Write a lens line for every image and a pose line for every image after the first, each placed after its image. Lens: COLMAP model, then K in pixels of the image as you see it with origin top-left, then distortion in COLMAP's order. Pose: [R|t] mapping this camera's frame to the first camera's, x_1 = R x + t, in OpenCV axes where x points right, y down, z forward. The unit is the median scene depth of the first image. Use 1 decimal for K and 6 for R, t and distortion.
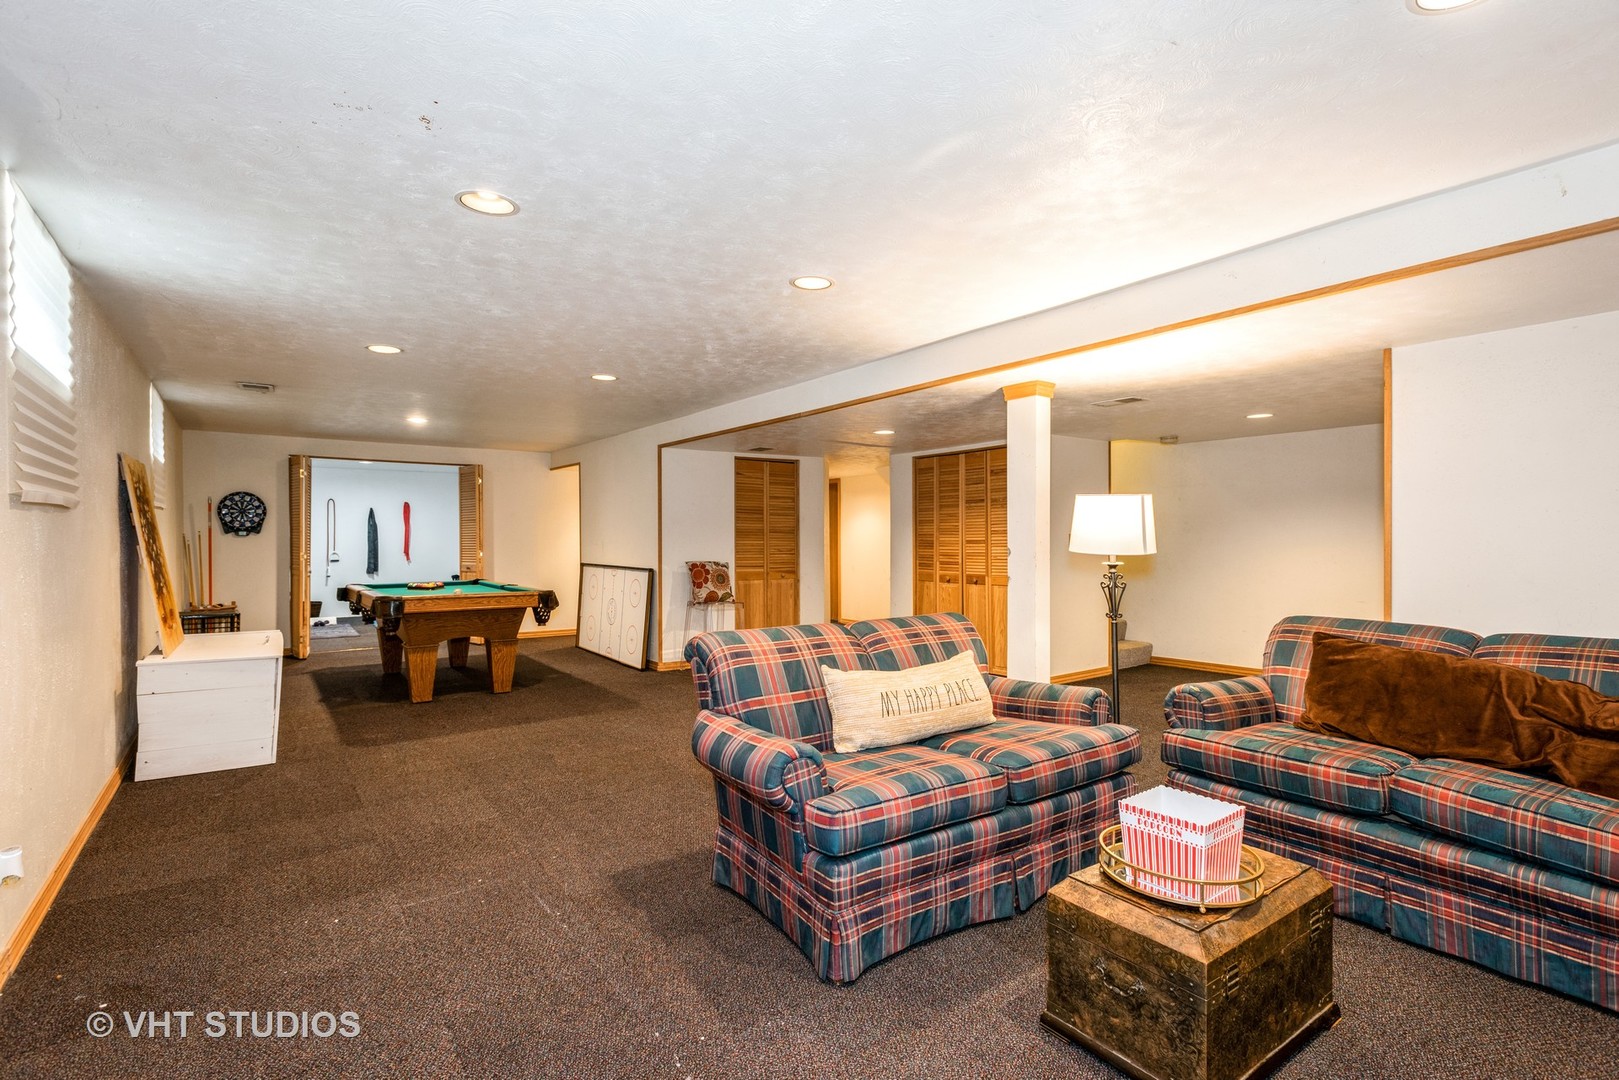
lens RADIAL K [[763.8, 0, 814.0], [0, 763.8, 538.4], [0, 0, 1]] dist [0.005888, -0.000222]
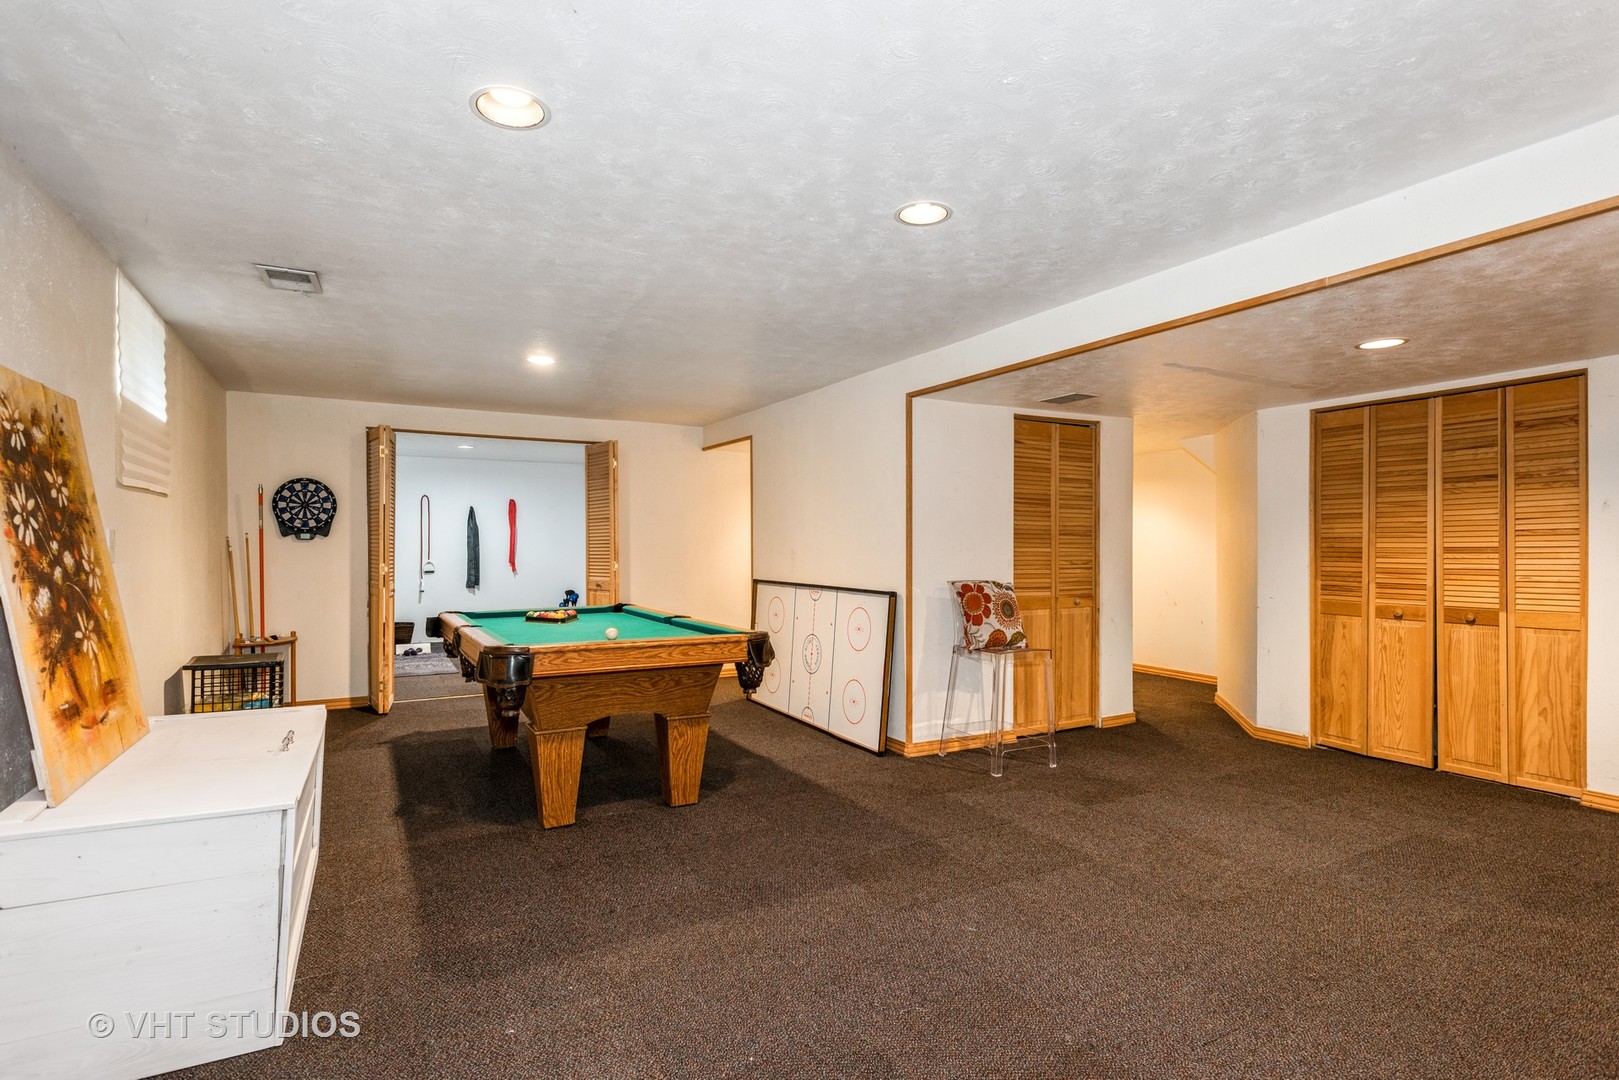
lens RADIAL K [[824.9, 0, 813.9], [0, 824.9, 545.4], [0, 0, 1]] dist [0.000393, 0.002464]
pose [[0.991751, 0.001205, -0.128170, -0.187280], [-0.001234, 0.999999, -0.000145, 0.001677], [0.128170, 0.000302, 0.991752, 0.315252]]
